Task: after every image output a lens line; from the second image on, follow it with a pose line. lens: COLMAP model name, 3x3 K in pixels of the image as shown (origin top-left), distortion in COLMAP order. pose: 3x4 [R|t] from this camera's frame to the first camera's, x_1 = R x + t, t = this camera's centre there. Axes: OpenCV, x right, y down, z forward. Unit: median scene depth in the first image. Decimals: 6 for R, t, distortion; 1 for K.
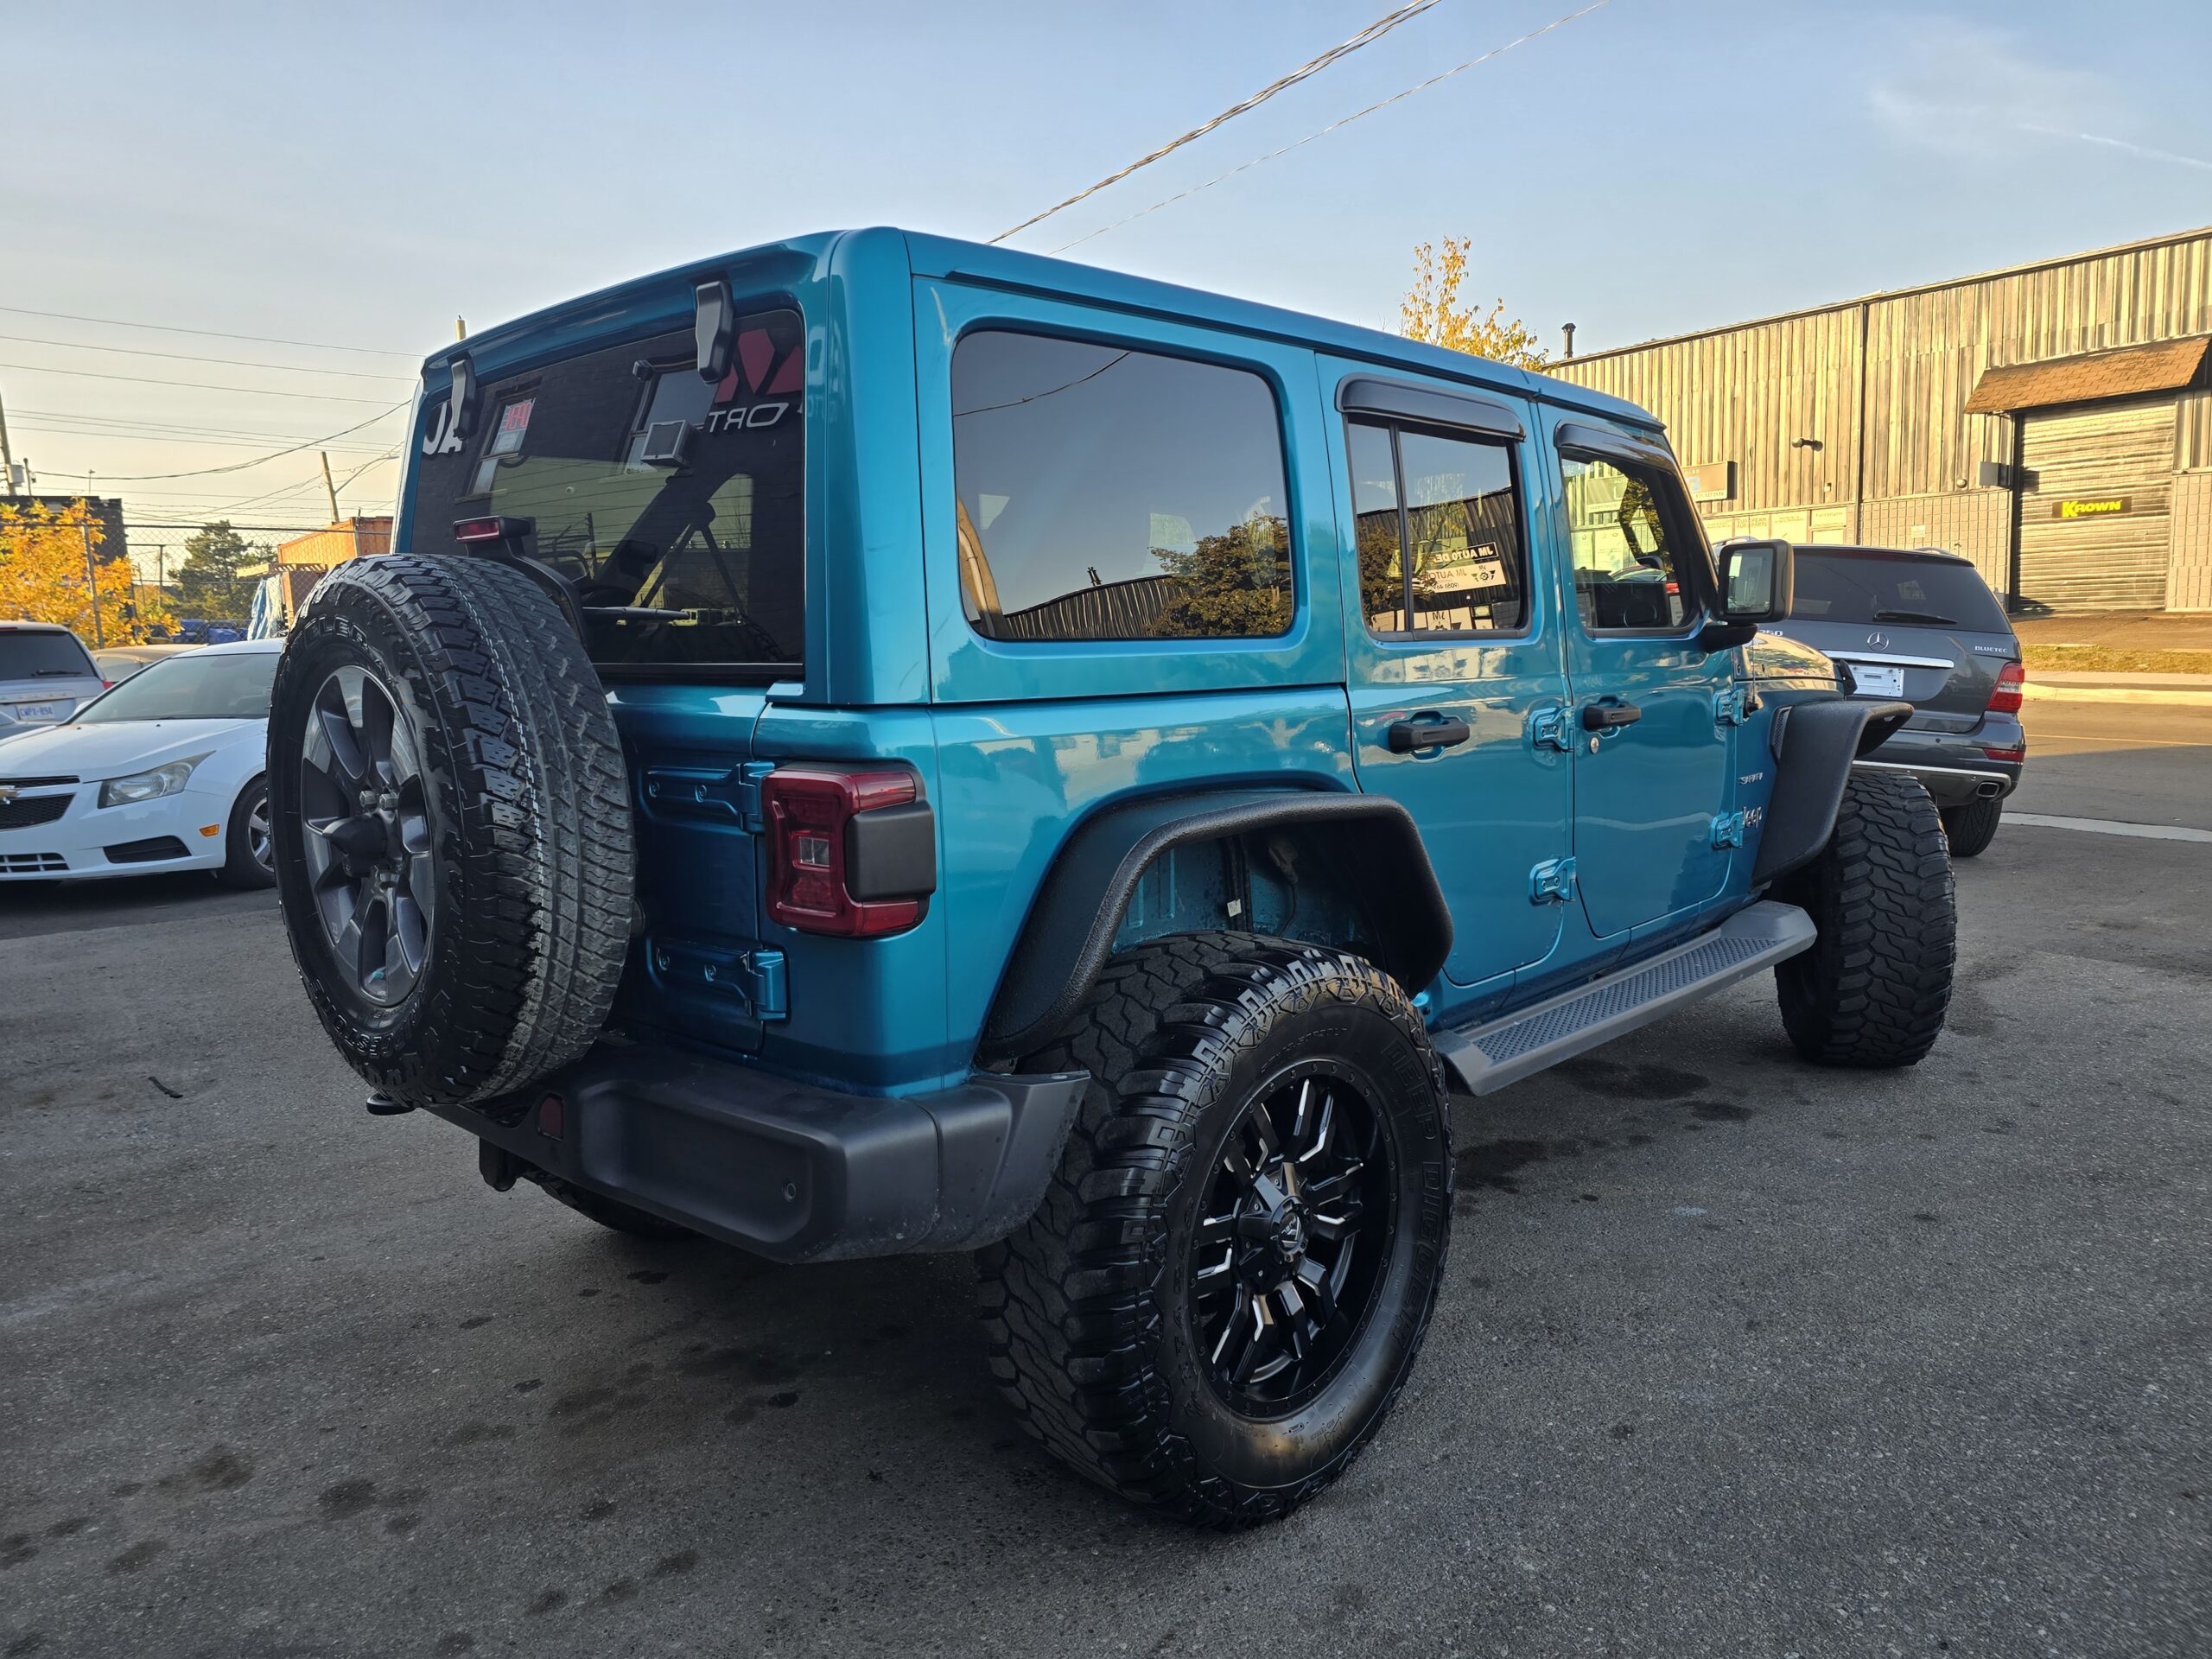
lens RADIAL K [[1492.1, 0, 1097.1], [0, 1492.1, 809.4], [0, 0, 1]] dist [0.054585, -0.053772]
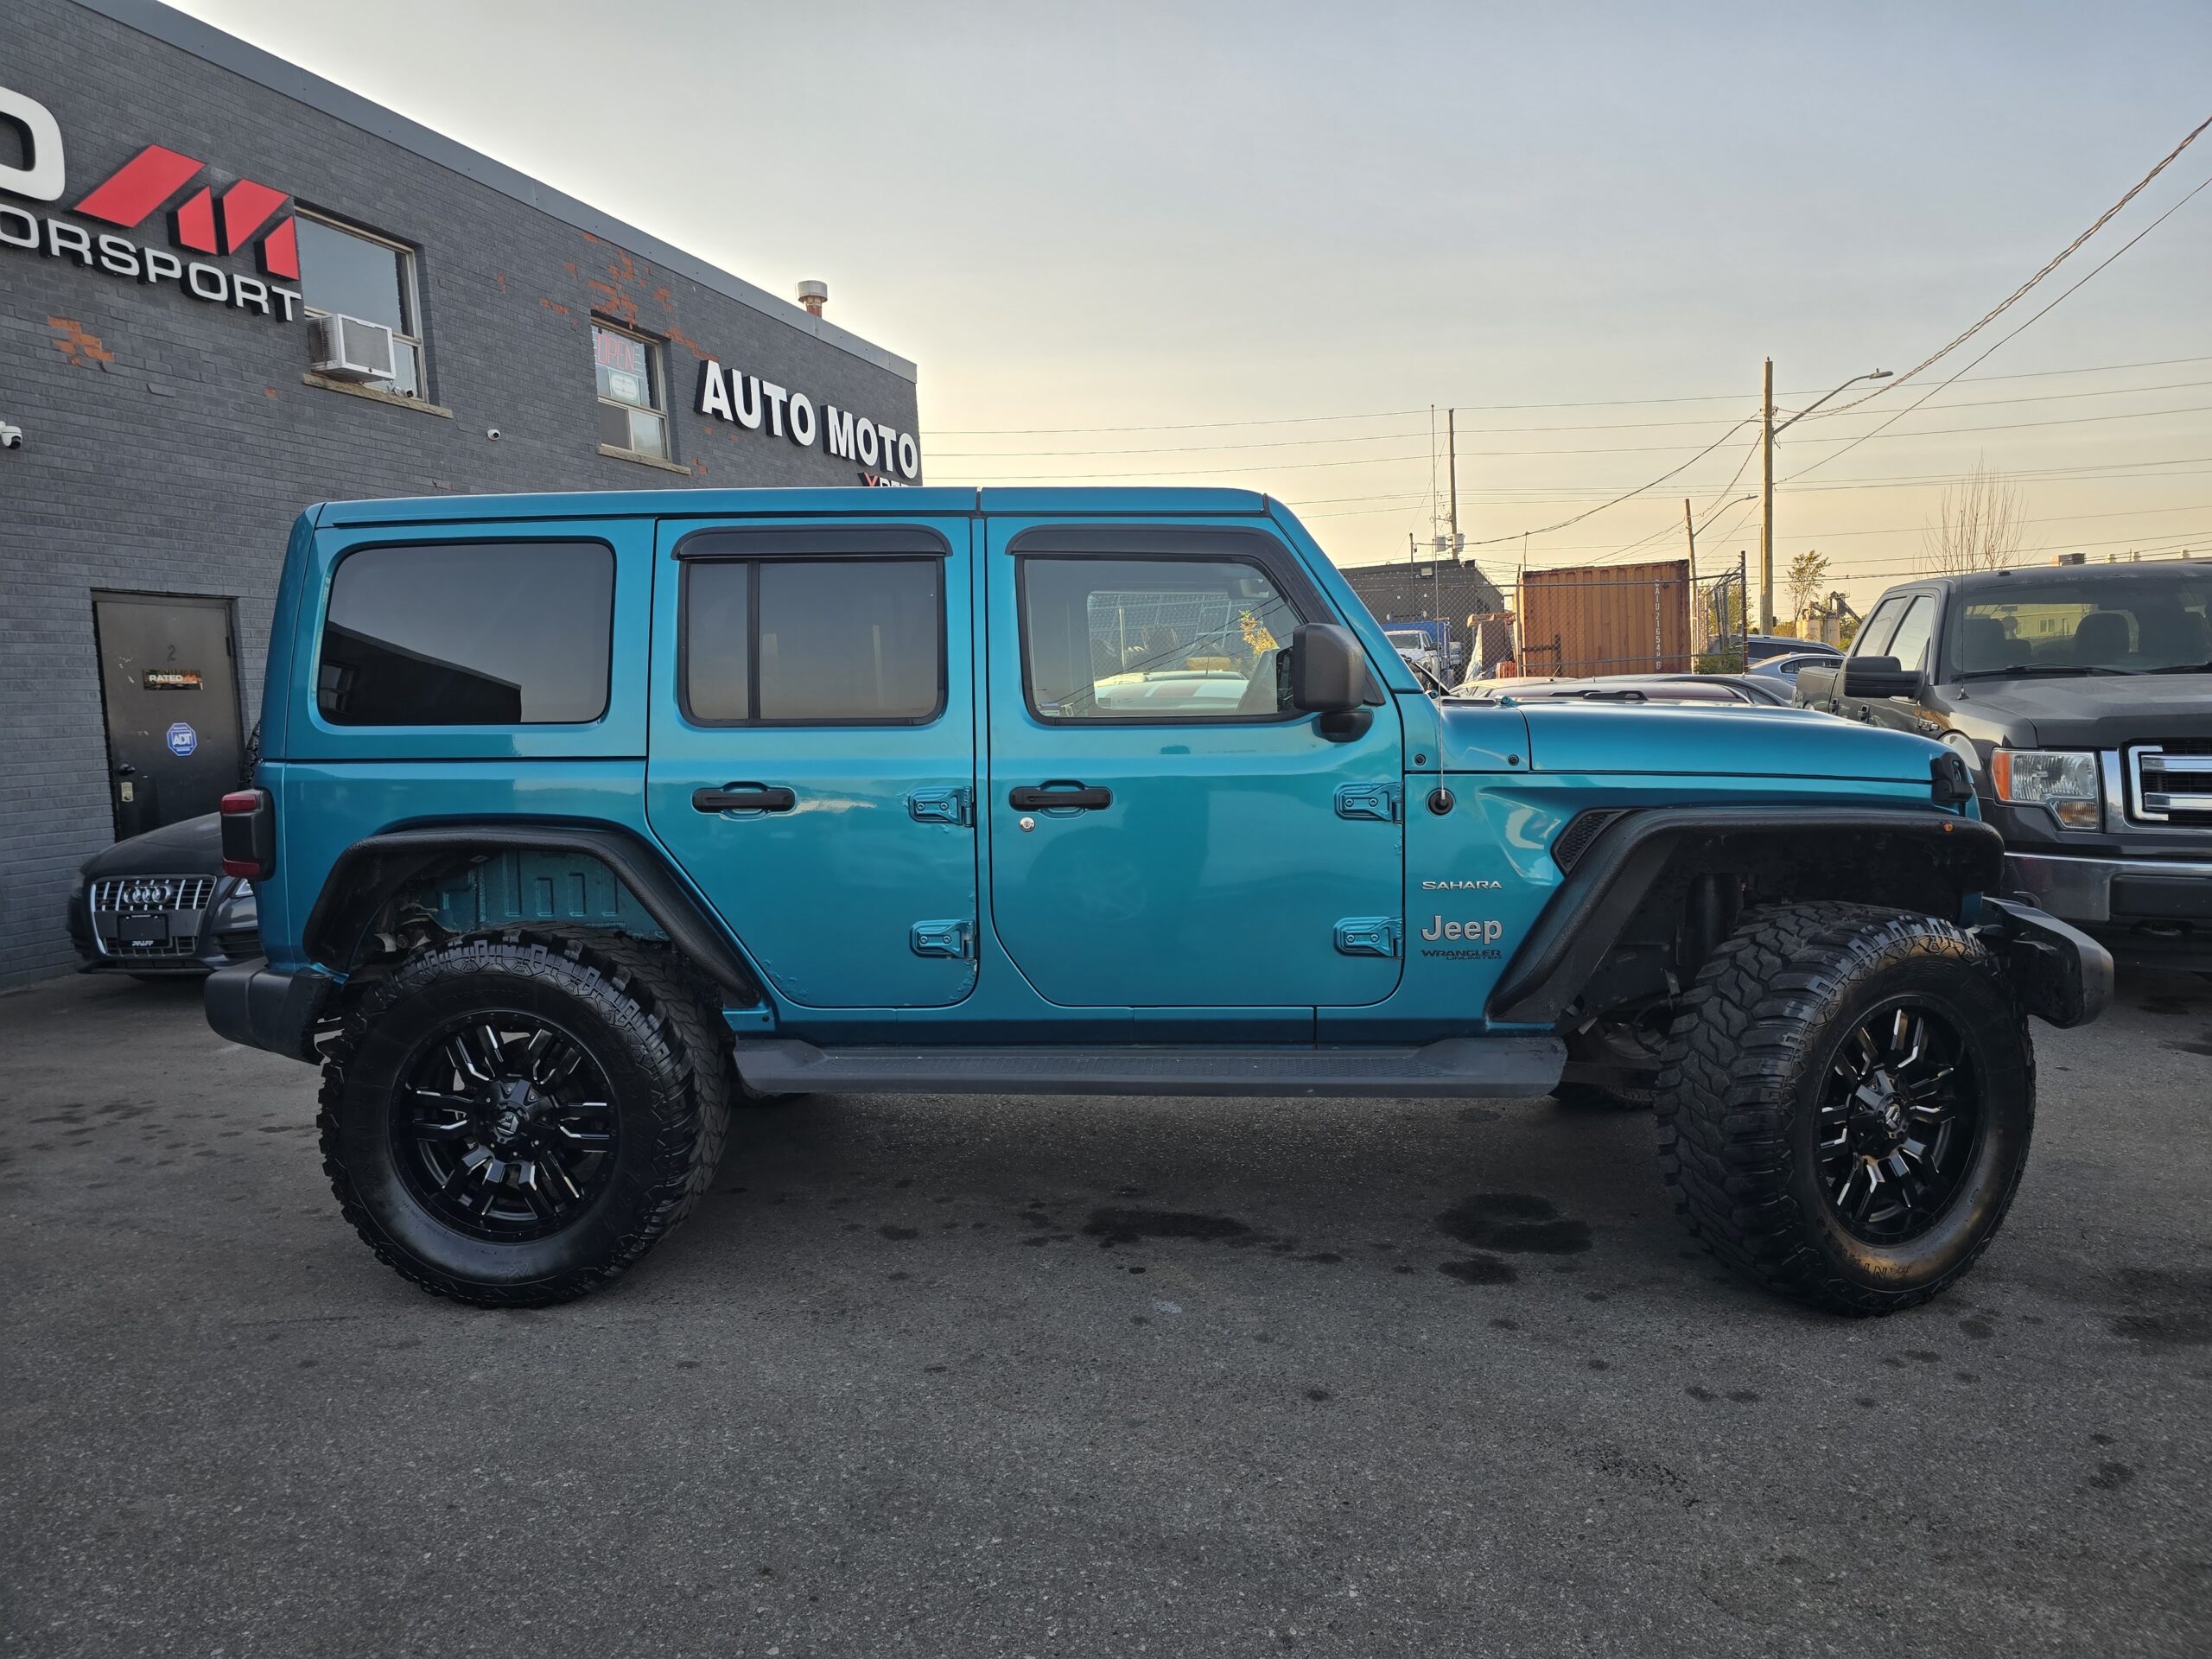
lens RADIAL K [[1492.1, 0, 1111.8], [0, 1492.1, 810.0], [0, 0, 1]] dist [0.054585, -0.053772]
pose [[0.626297, 0.067187, -0.776684, 1.211606], [-0.082049, 0.996427, 0.020034, -0.078205], [0.775255, 0.051179, 0.629571, 0.375989]]
